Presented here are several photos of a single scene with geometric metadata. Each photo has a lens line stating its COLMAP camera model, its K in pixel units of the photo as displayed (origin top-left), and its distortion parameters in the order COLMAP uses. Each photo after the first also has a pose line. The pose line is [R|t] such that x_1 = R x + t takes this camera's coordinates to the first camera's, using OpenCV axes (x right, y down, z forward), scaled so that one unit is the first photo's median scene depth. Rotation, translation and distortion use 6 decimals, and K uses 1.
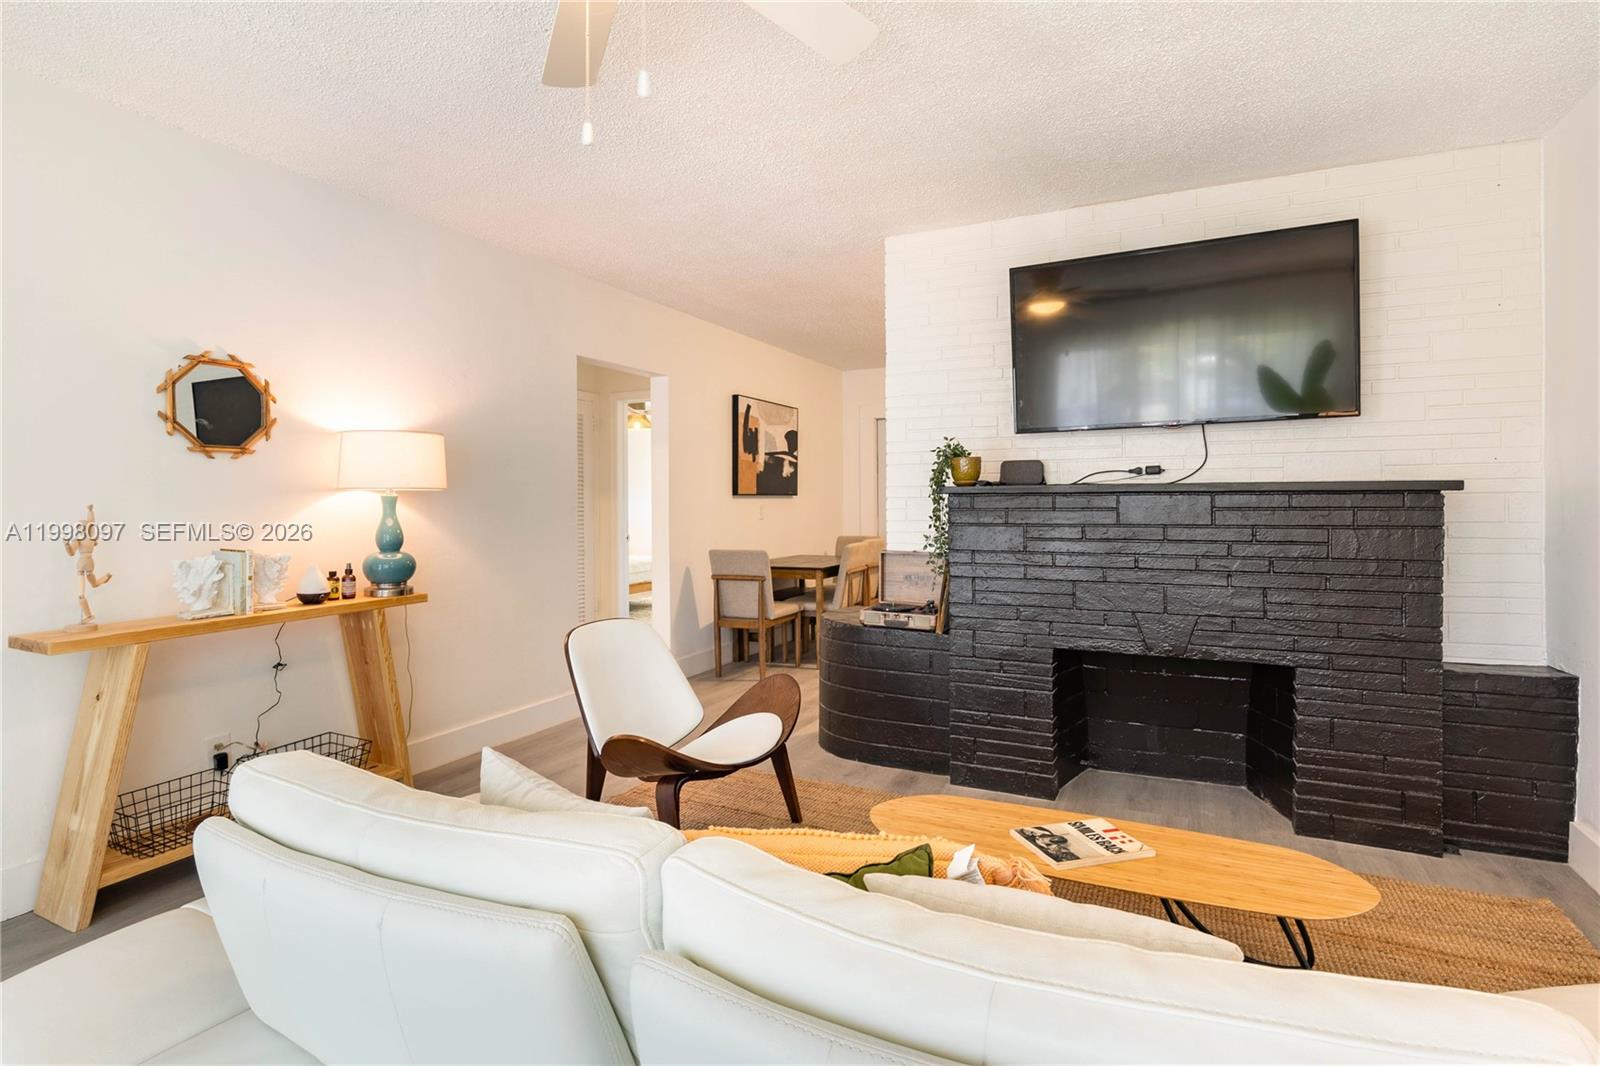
lens RADIAL K [[783.6, 0, 800.2], [0, 783.6, 503.1], [0, 0, 1]] dist [-0.003196, -0.000770]
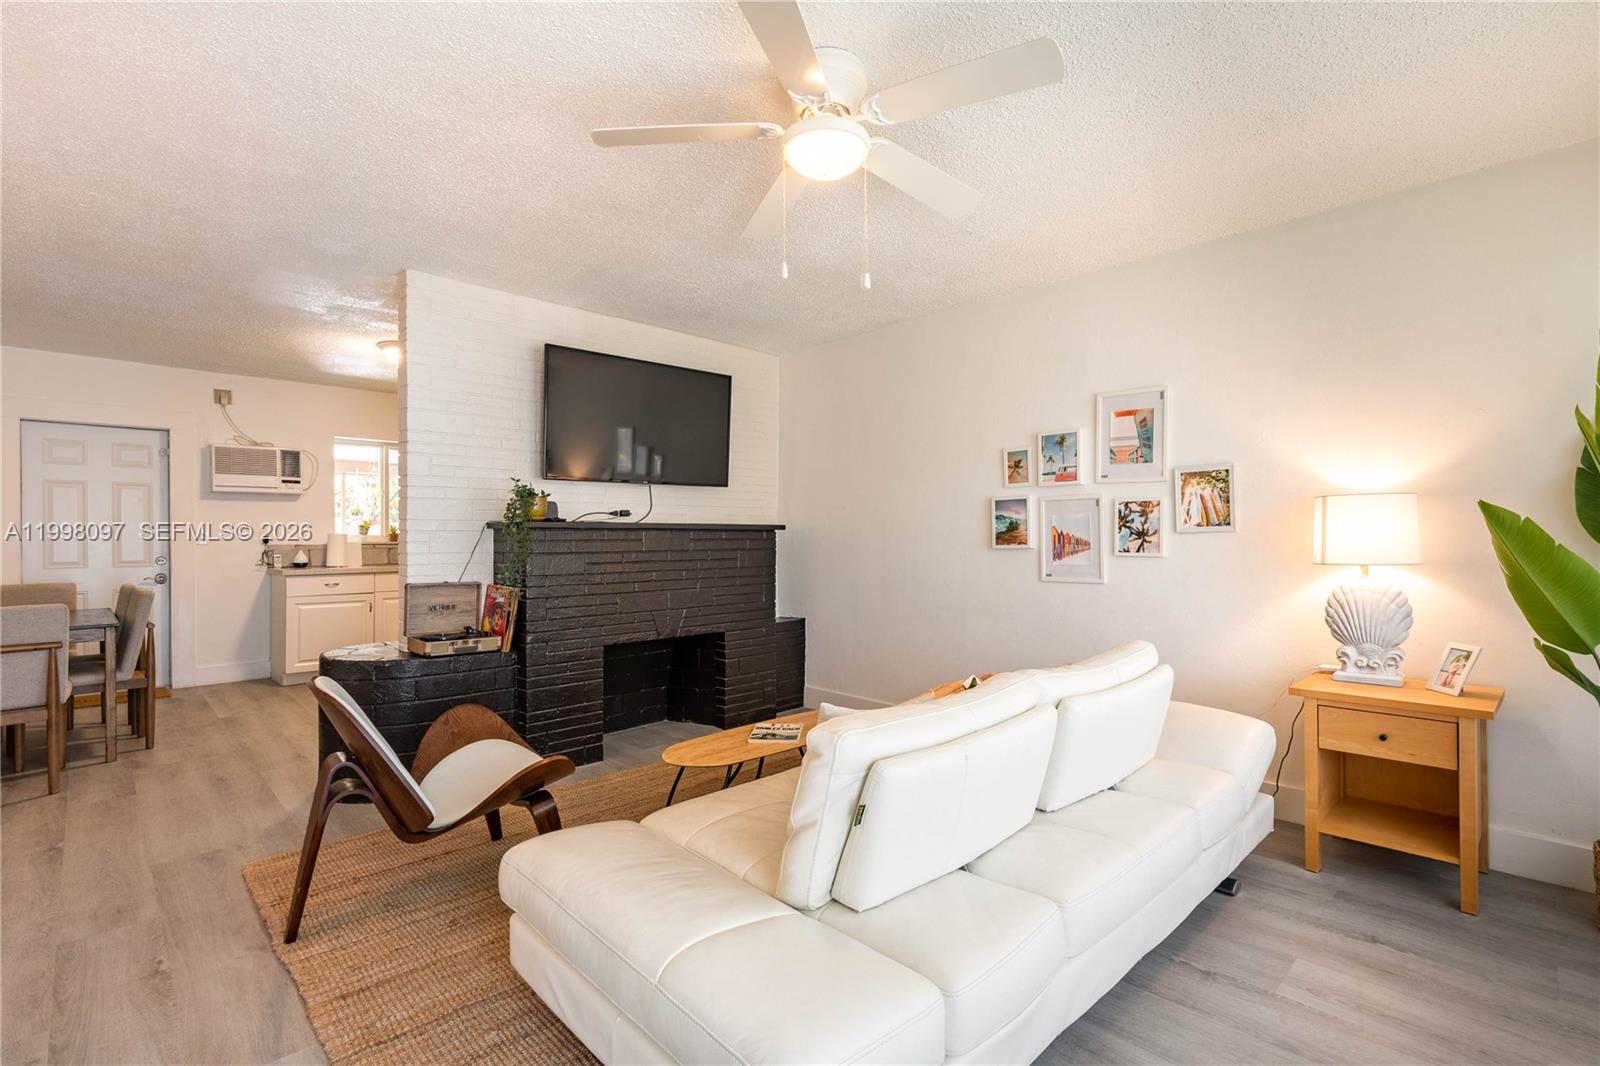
lens RADIAL K [[762.9, 0, 800.0], [0, 762.9, 533.0], [0, 0, 1]] dist [0.000877, -0.000032]
pose [[0.331840, 0.005877, 0.943317, -0.782383], [0.000862, 0.999978, -0.006533, 0.003157], [-0.943335, 0.002980, 0.331828, 0.254021]]
